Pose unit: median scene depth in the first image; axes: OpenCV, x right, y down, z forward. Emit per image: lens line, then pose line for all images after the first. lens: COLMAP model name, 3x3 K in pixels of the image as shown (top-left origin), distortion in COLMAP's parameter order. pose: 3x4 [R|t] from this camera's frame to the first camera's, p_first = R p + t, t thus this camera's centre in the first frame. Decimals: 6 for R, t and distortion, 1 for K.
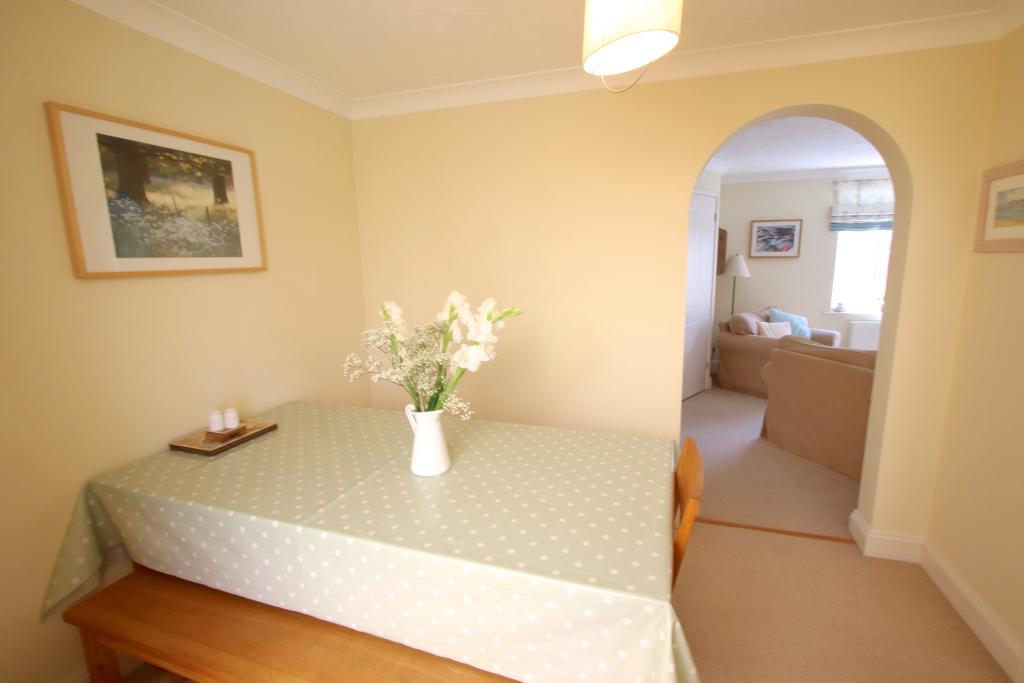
lens RADIAL K [[467.8, 0, 510.4], [0, 467.8, 341.7], [0, 0, 1]] dist [0.000258, 0.000538]
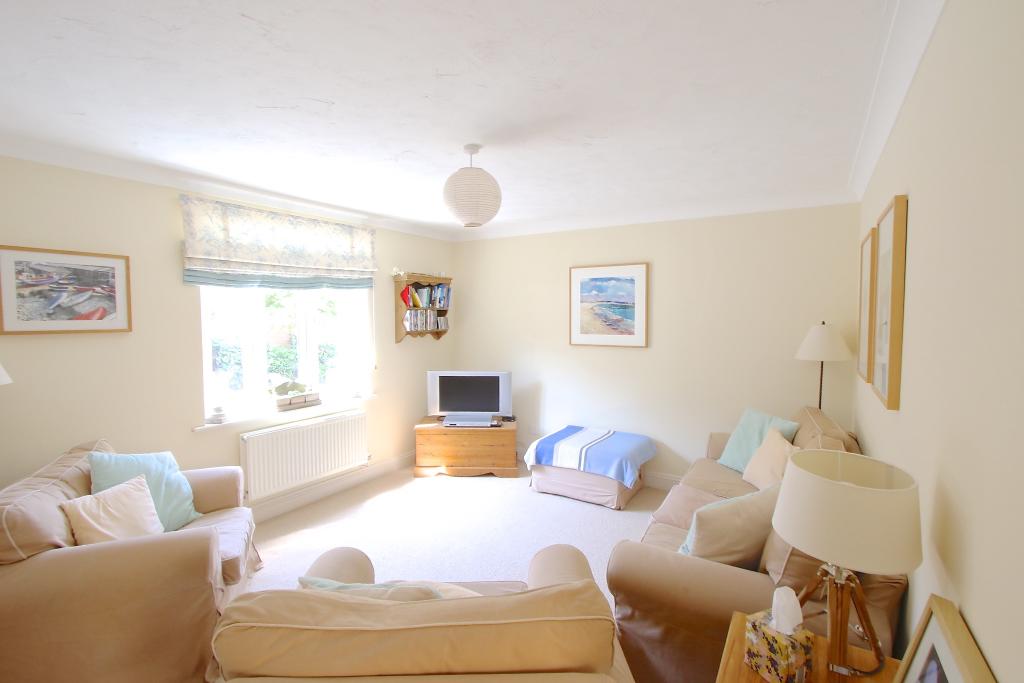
lens RADIAL K [[467.8, 0, 509.7], [0, 467.8, 336.3], [0, 0, 1]] dist [0.000258, 0.000538]
pose [[0.244952, -0.044438, 0.968516, 0.236764], [0.152995, 0.988205, 0.006647, -0.118974], [-0.957388, 0.146550, 0.248862, 0.500576]]
